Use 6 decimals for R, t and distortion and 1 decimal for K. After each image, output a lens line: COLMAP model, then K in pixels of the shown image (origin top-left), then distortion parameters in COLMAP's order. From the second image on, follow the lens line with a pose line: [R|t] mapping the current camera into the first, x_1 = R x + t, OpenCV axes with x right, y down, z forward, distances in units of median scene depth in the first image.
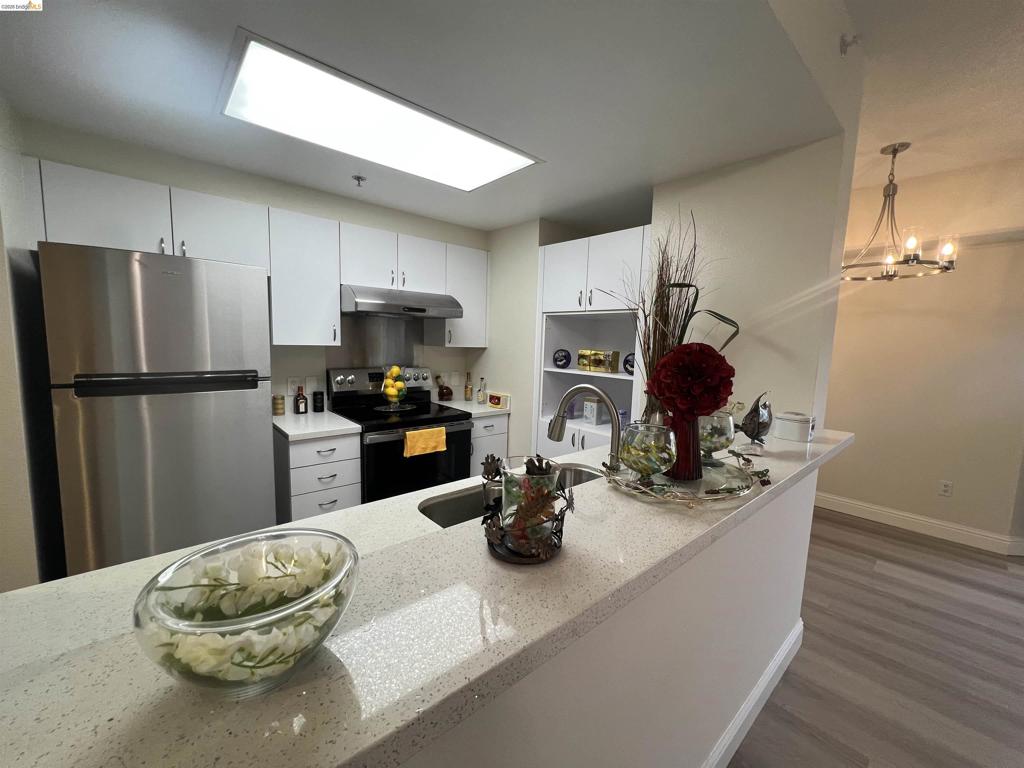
lens RADIAL K [[413.4, 0, 511.8], [0, 413.4, 386.2], [0, 0, 1]] dist [-0.003203, -0.000178]
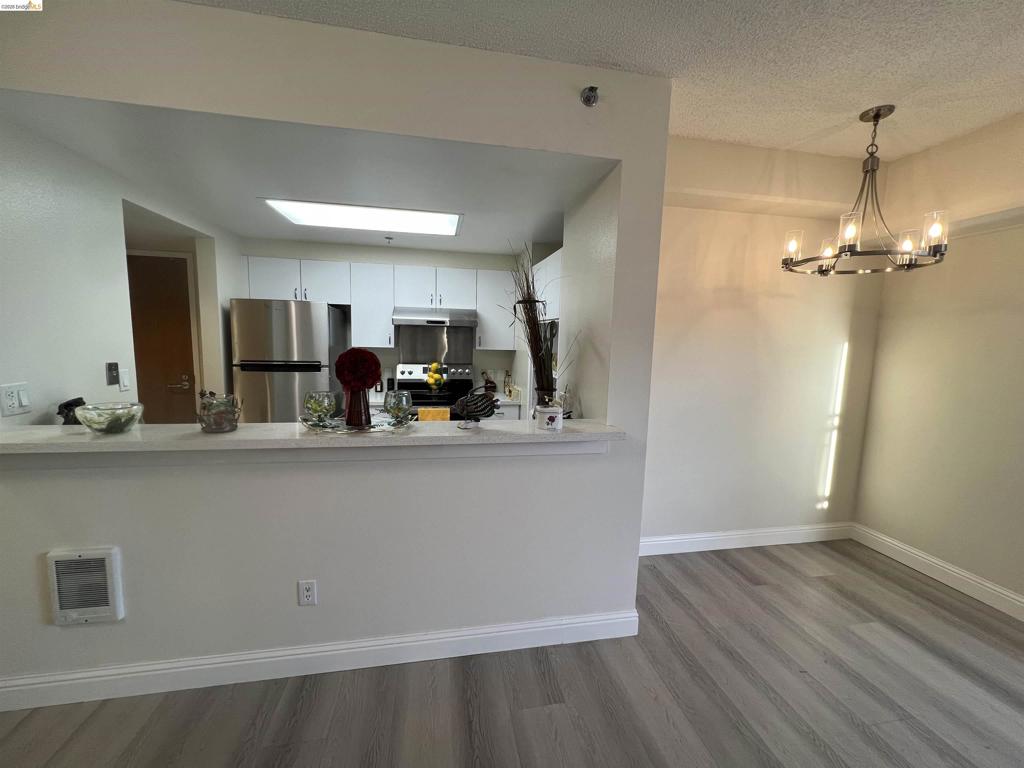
lens RADIAL K [[413.4, 0, 513.9], [0, 413.4, 384.0], [0, 0, 1]] dist [-0.003203, -0.000178]
pose [[0.858499, 0.052881, -0.510082, 0.730930], [-0.059431, 0.998226, 0.003461, 0.002855], [0.509360, 0.027343, 0.860119, -0.061462]]
